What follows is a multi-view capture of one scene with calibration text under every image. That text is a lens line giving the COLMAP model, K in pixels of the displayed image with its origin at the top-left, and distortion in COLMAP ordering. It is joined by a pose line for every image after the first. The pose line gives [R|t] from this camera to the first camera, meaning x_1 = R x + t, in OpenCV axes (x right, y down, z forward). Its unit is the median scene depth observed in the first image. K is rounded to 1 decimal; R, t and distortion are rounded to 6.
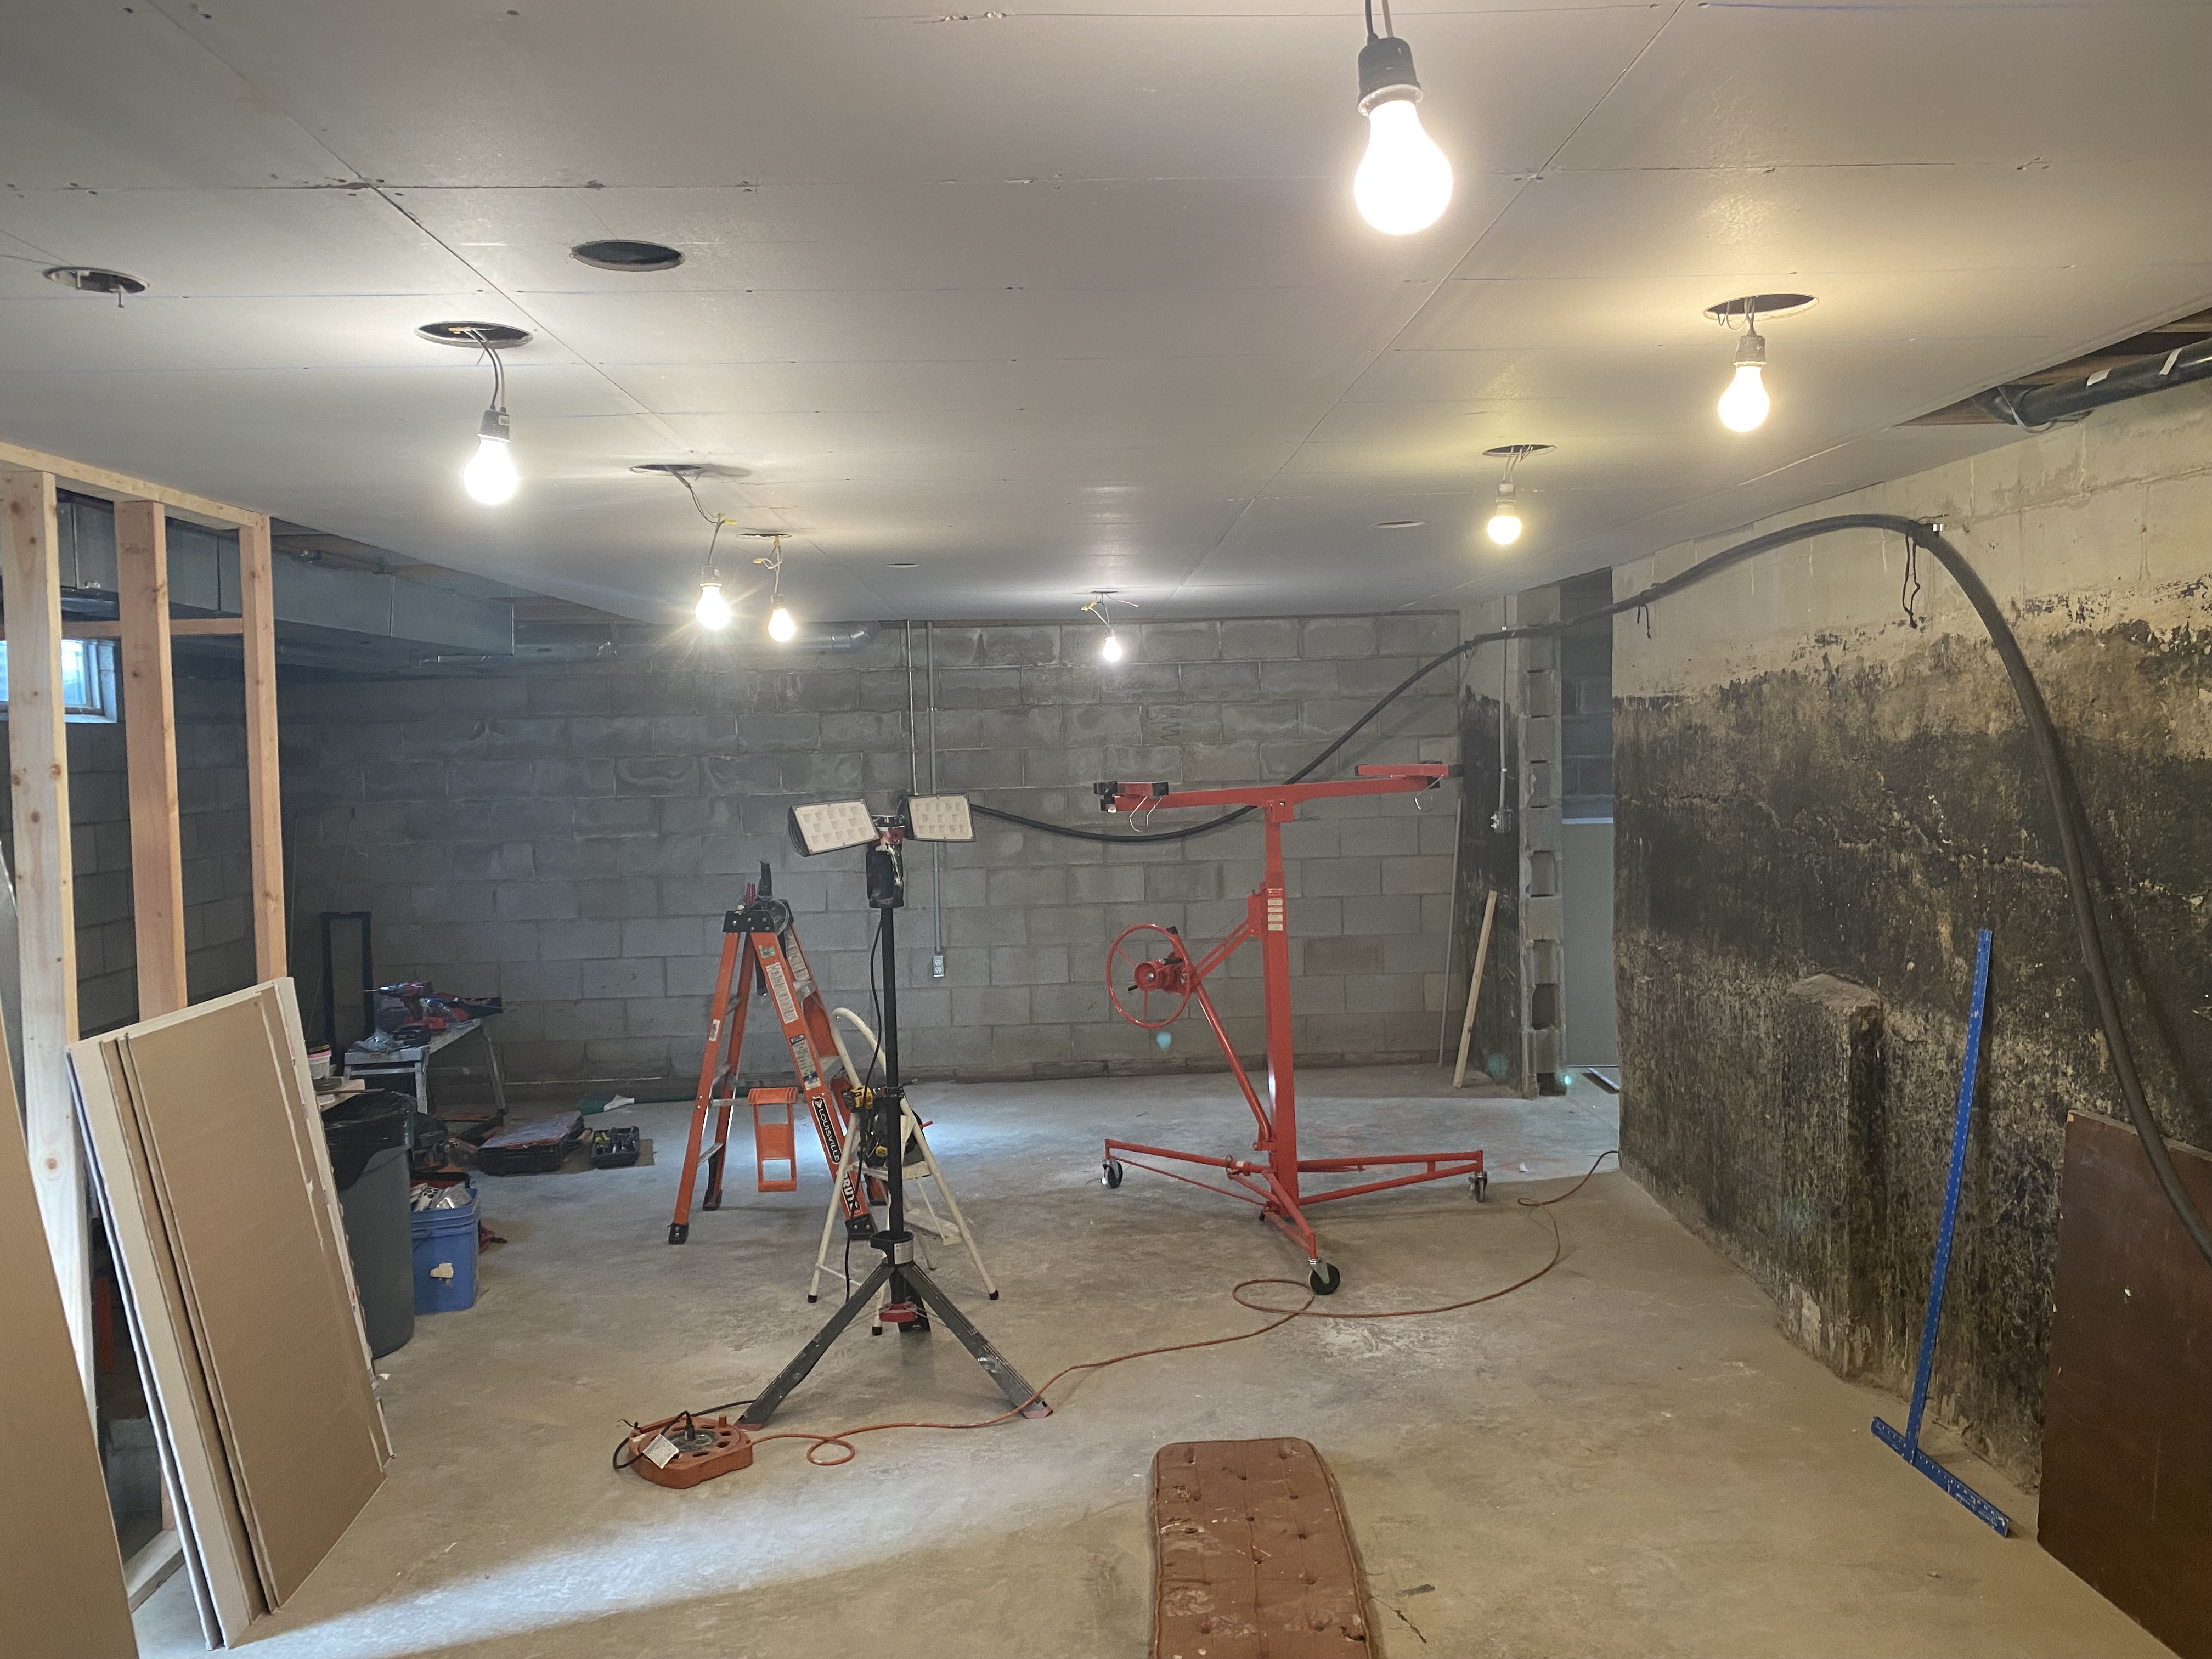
lens RADIAL K [[1680.8, 0, 1115.9], [0, 1680.8, 826.1], [0, 0, 1]] dist [0.035491, -0.027357]
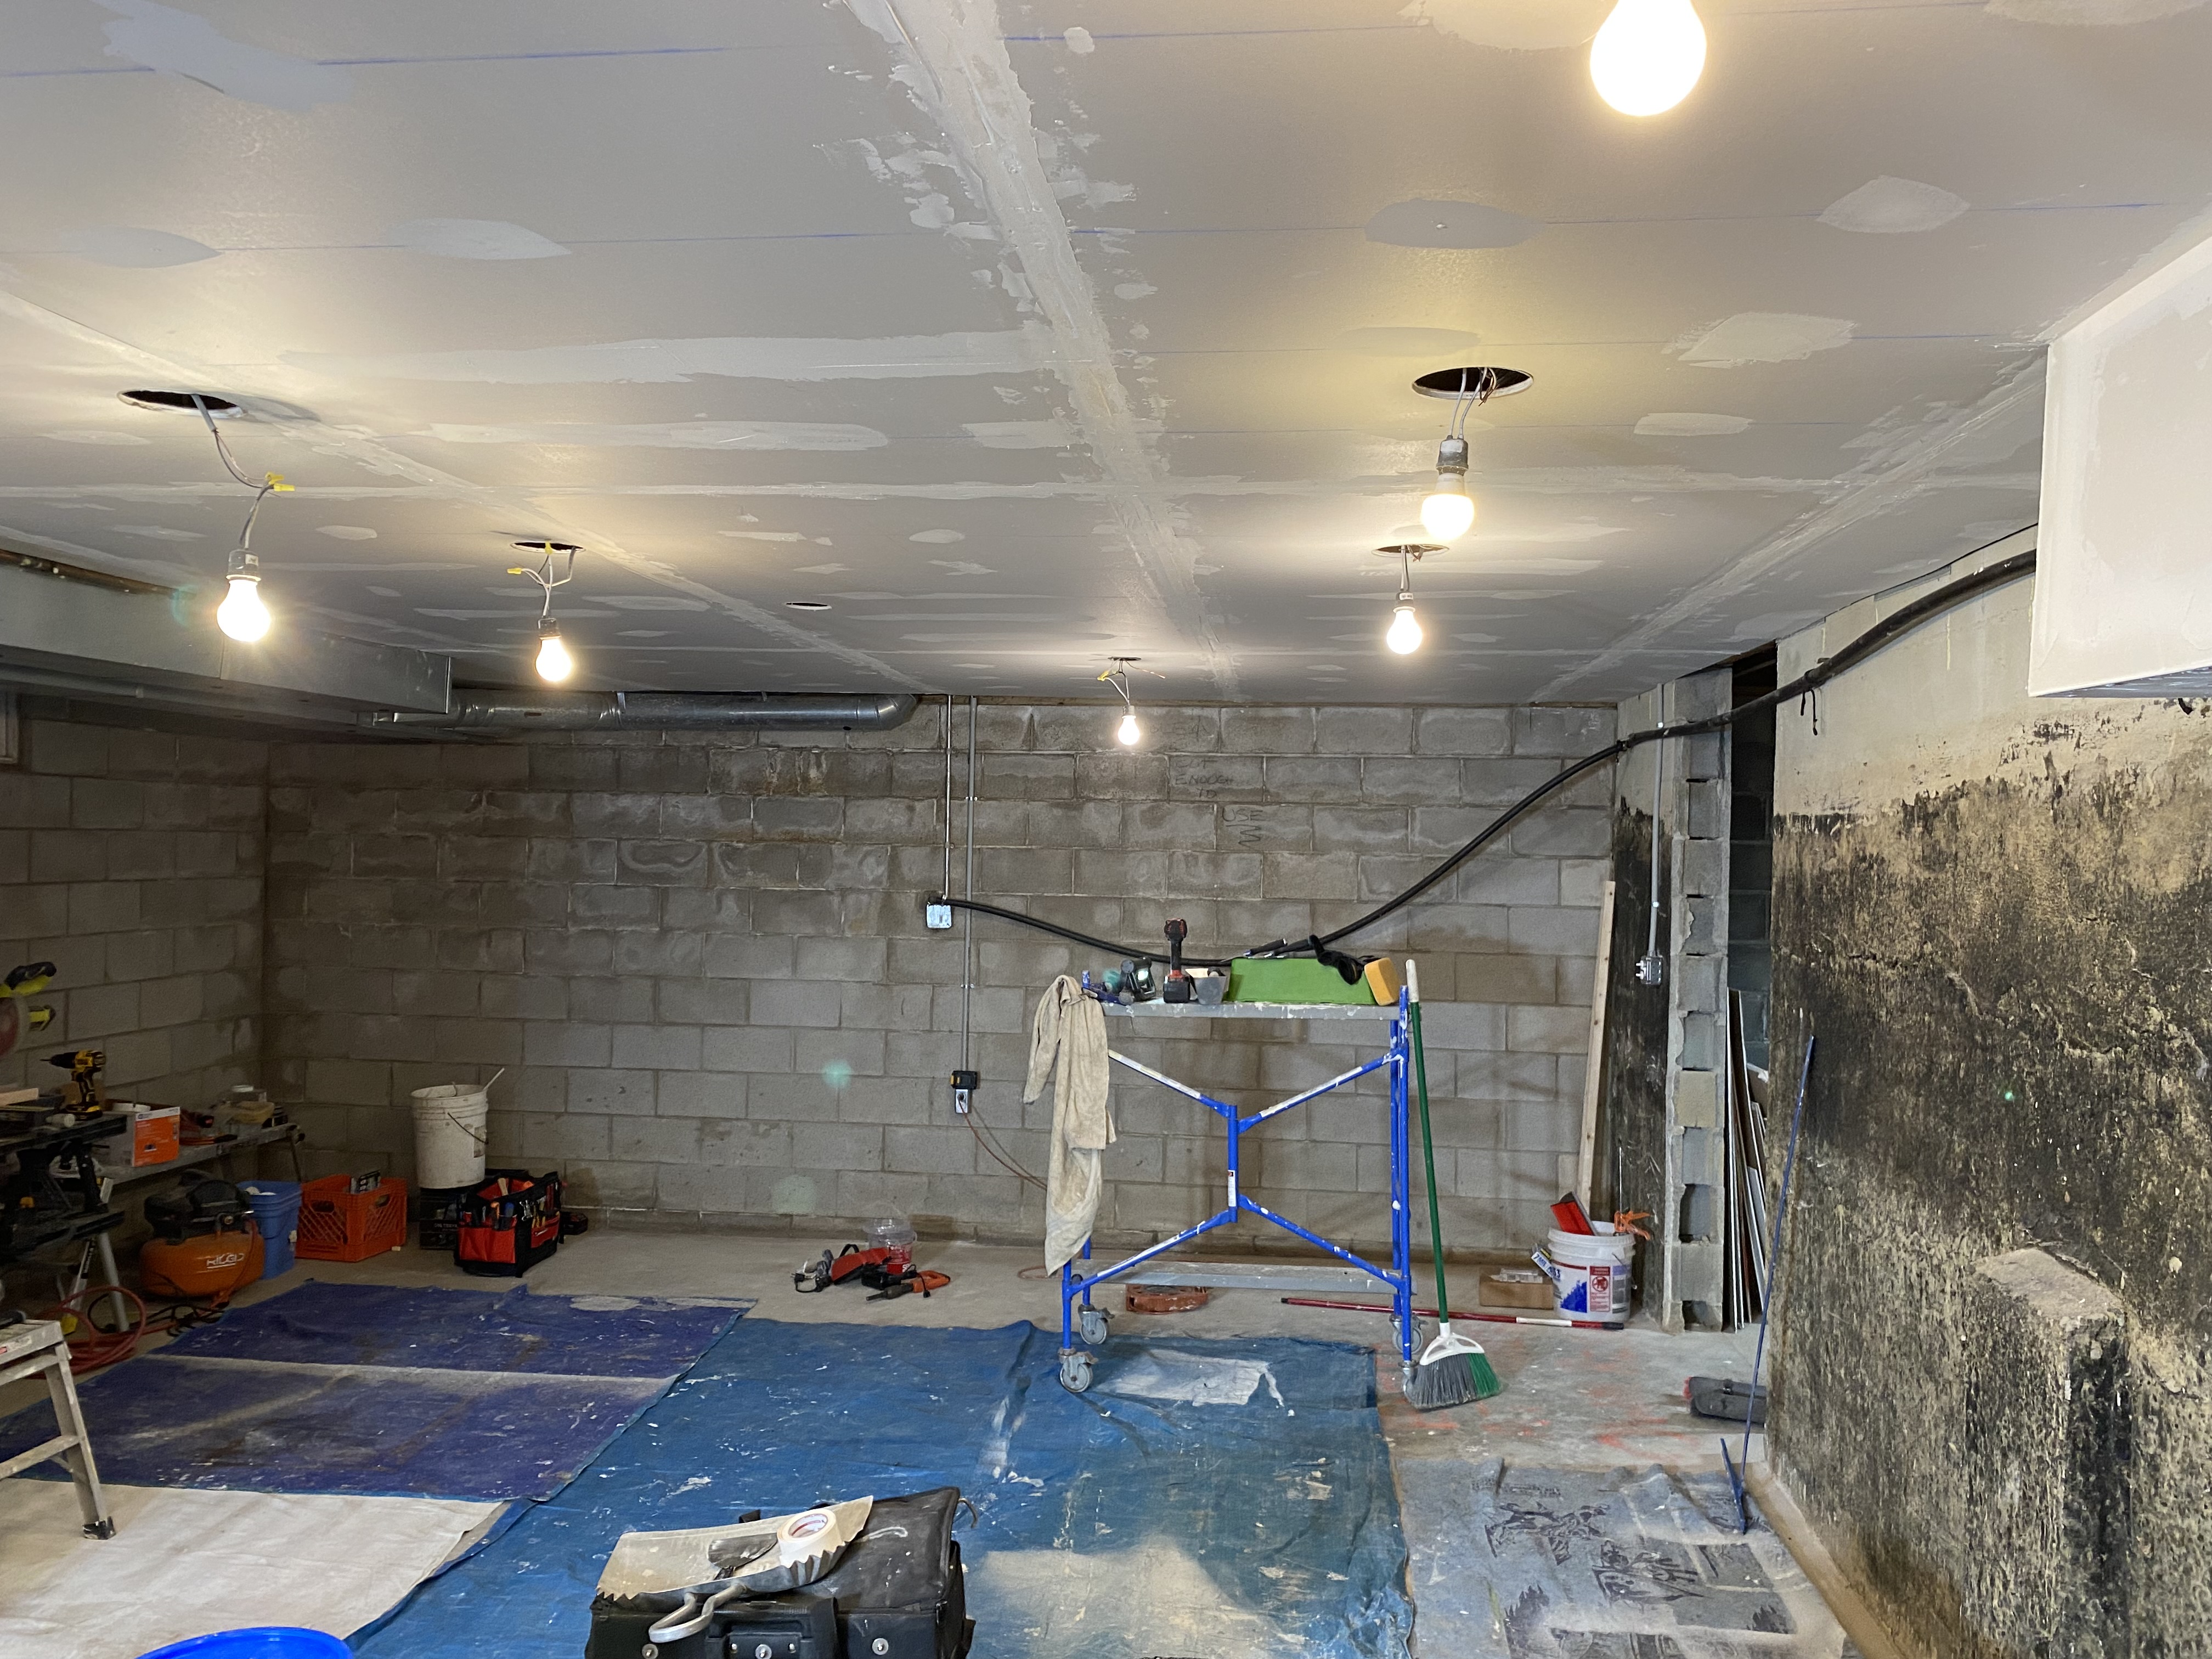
lens RADIAL K [[1680.8, 0, 1106.0], [0, 1680.8, 836.7], [0, 0, 1]] dist [0.035491, -0.027357]
pose [[0.987597, 0.043379, -0.150898, 0.096166], [-0.051708, 0.997322, -0.051715, -0.010437], [0.148251, 0.058876, 0.987196, 0.181542]]
